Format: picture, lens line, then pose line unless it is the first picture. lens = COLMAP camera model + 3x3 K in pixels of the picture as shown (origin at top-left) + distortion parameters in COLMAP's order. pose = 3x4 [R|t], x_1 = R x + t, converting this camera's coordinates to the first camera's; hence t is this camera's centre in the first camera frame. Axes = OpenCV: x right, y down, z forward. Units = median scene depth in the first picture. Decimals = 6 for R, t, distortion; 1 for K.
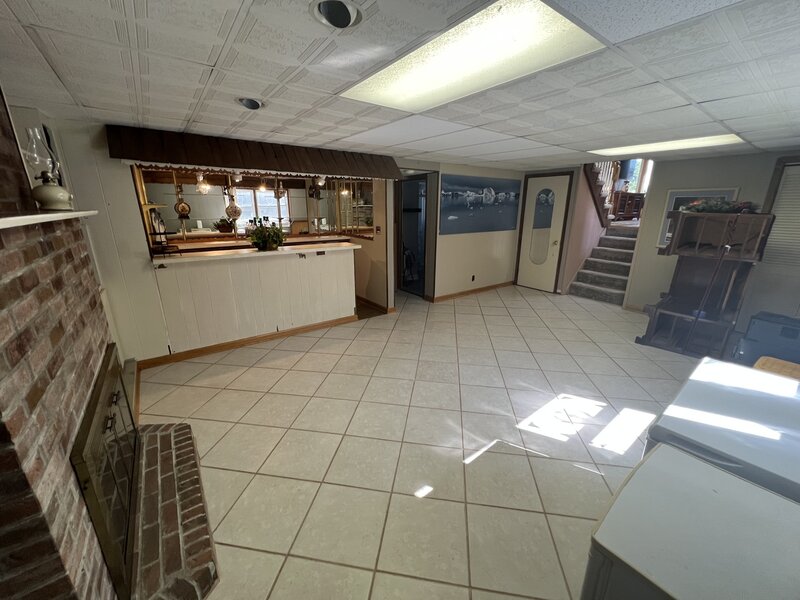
lens RADIAL K [[321.5, 0, 400.0], [0, 321.5, 300.0], [0, 0, 1]] dist [0.000338, -0.000016]
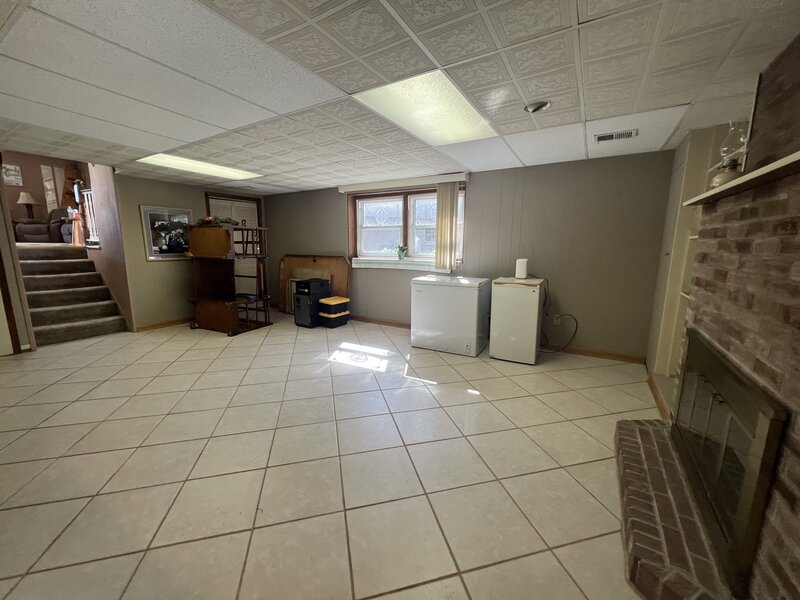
lens RADIAL K [[320.9, 0, 400.0], [0, 320.9, 298.1], [0, 0, 1]] dist [-0.002787, 0.000031]
pose [[-0.385824, -0.160128, 0.908570, -0.894415], [0.252800, 0.928778, 0.271040, -0.261955], [-0.887261, 0.334260, -0.317864, 1.336517]]
